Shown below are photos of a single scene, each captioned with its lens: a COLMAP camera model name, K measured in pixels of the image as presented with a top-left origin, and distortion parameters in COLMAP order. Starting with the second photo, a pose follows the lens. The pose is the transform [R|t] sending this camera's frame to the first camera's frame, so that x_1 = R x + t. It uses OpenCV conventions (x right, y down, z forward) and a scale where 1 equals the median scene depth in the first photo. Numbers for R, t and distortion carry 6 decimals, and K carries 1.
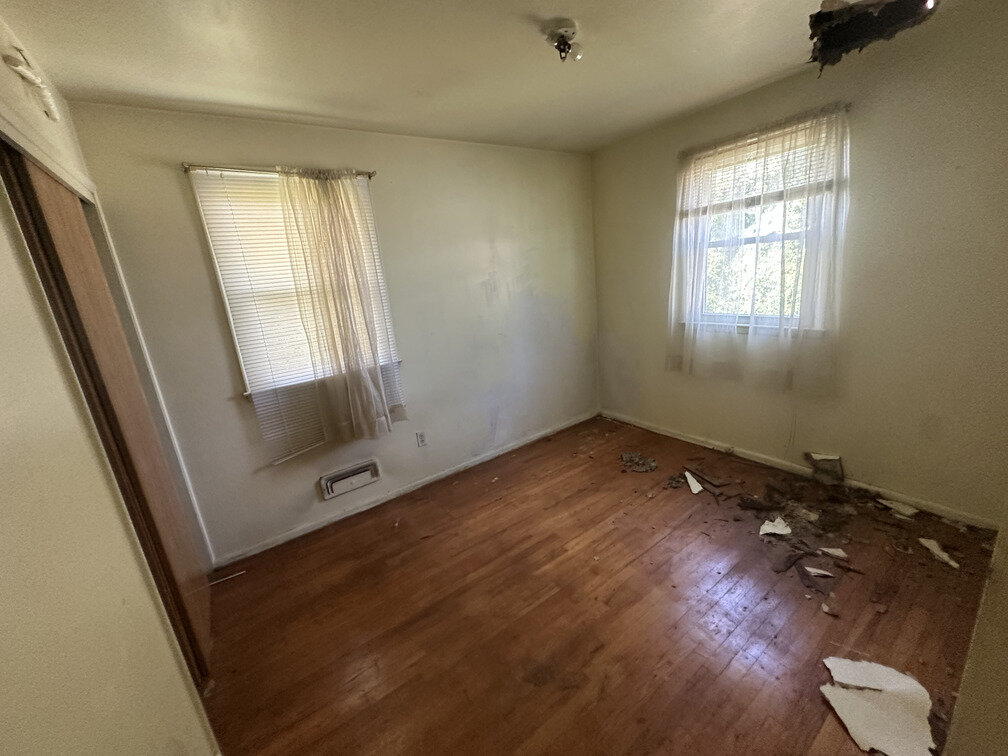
lens RADIAL K [[404.5, 0, 501.7], [0, 404.5, 375.8], [0, 0, 1]] dist [-0.000873, 0.000052]
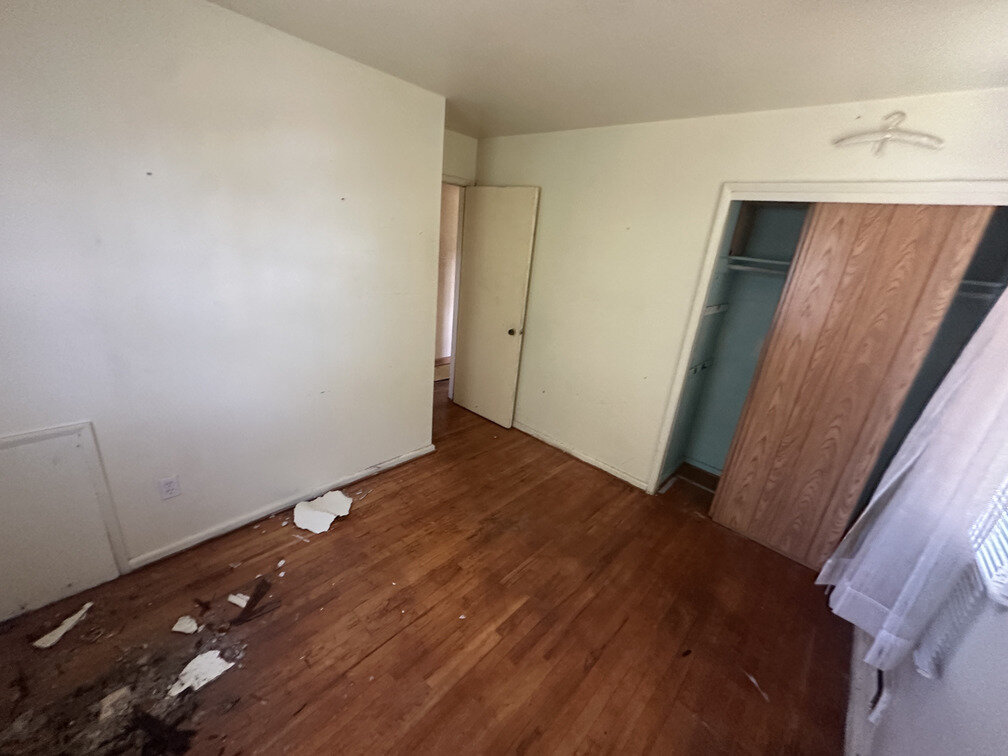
lens RADIAL K [[404.5, 0, 504.7], [0, 404.5, 376.6], [0, 0, 1]] dist [-0.000873, 0.000052]
pose [[-0.978140, 0.071523, -0.195258, 0.287174], [-0.055725, 0.814486, 0.577500, -0.496739], [0.200340, 0.575757, -0.792696, 1.451341]]
